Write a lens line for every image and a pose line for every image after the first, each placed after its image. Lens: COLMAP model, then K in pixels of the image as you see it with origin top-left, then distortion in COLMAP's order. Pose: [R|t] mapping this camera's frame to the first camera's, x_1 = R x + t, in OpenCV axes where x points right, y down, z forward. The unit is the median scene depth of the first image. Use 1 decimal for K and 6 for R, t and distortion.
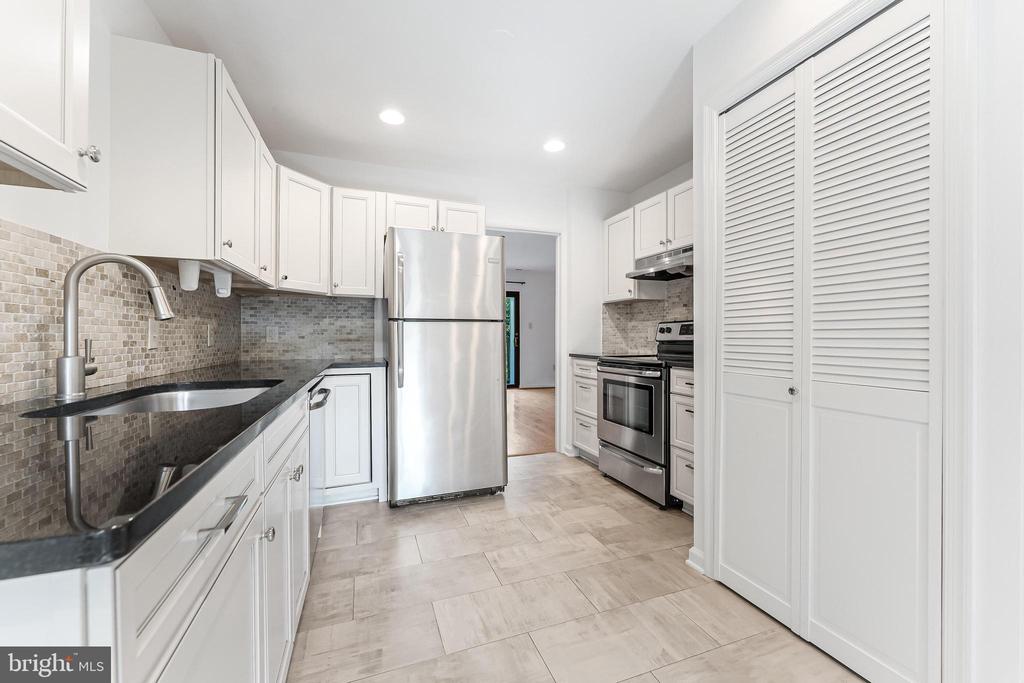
lens RADIAL K [[413.5, 0, 515.5], [0, 413.5, 336.2], [0, 0, 1]] dist [-0.001651, -0.000677]
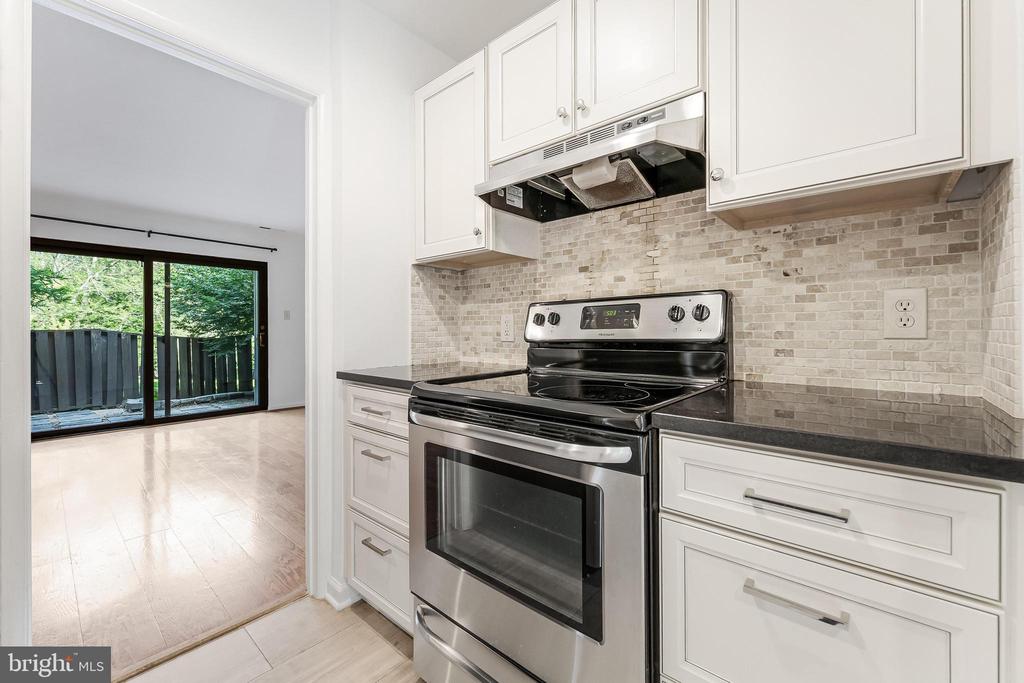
lens RADIAL K [[416.2, 0, 515.6], [0, 416.2, 331.8], [0, 0, 1]] dist [0.002582, -0.000324]
pose [[0.876573, -0.004585, 0.481247, 0.113915], [0.002523, 0.999985, 0.004931, -0.002186], [-0.481262, -0.003109, 0.876571, 0.715492]]
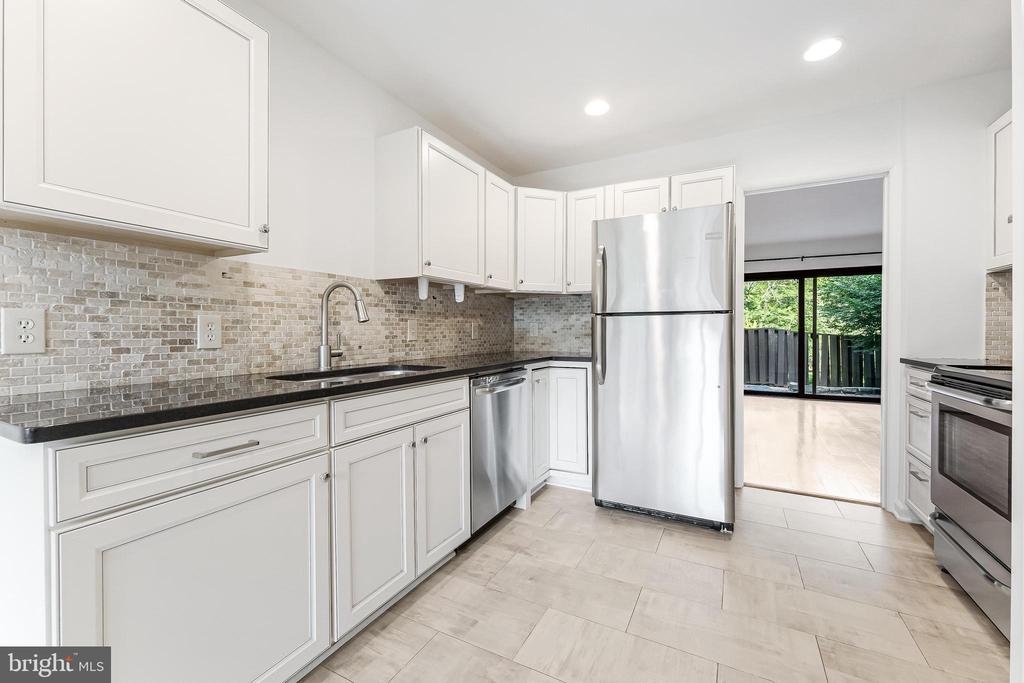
lens RADIAL K [[416.2, 0, 515.6], [0, 416.2, 331.8], [0, 0, 1]] dist [0.002582, -0.000324]
pose [[0.666833, 0.001818, -0.745205, 0.290320], [0.003057, 0.999982, 0.005176, -0.004636], [0.745201, -0.005730, 0.666816, 0.181302]]
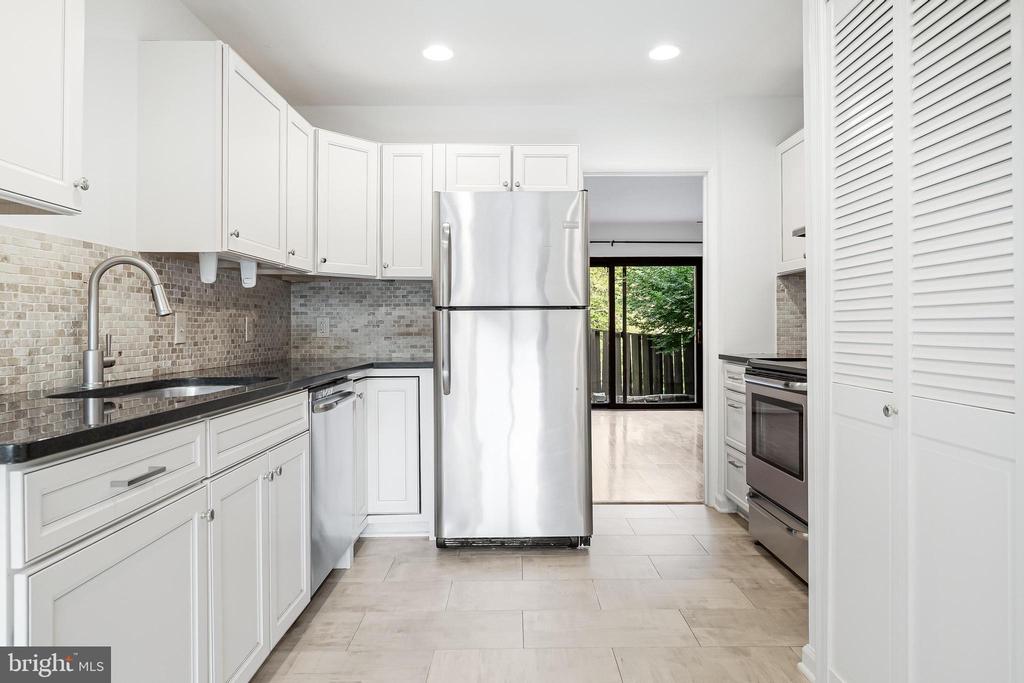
lens RADIAL K [[652.1, 0, 515.1], [0, 652.1, 320.5], [0, 0, 1]] dist [-0.002541, 0.000100]
pose [[0.938728, -0.007350, -0.344579, 0.249443], [0.004106, 0.999940, -0.010143, -0.003287], [0.344633, 0.008107, 0.938702, -0.110107]]
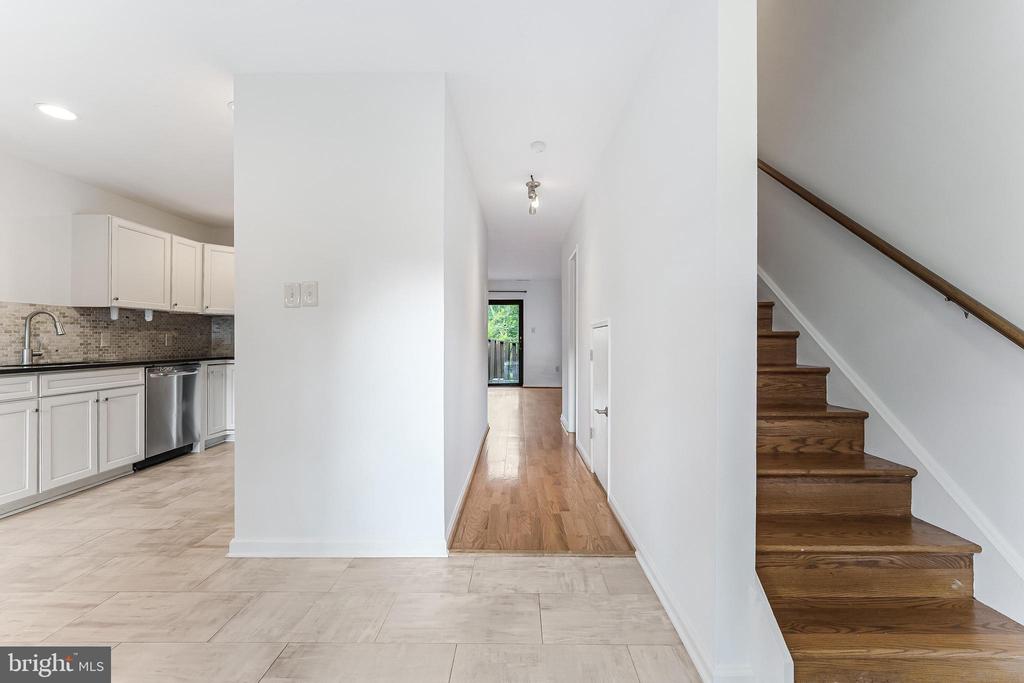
lens RADIAL K [[413.5, 0, 515.5], [0, 413.5, 336.2], [0, 0, 1]] dist [-0.001651, -0.000677]
pose [[0.939974, -0.000774, -0.341245, 1.175598], [-0.001236, 0.999983, -0.005673, -0.009330], [0.341243, 0.005754, 0.939957, -0.187339]]
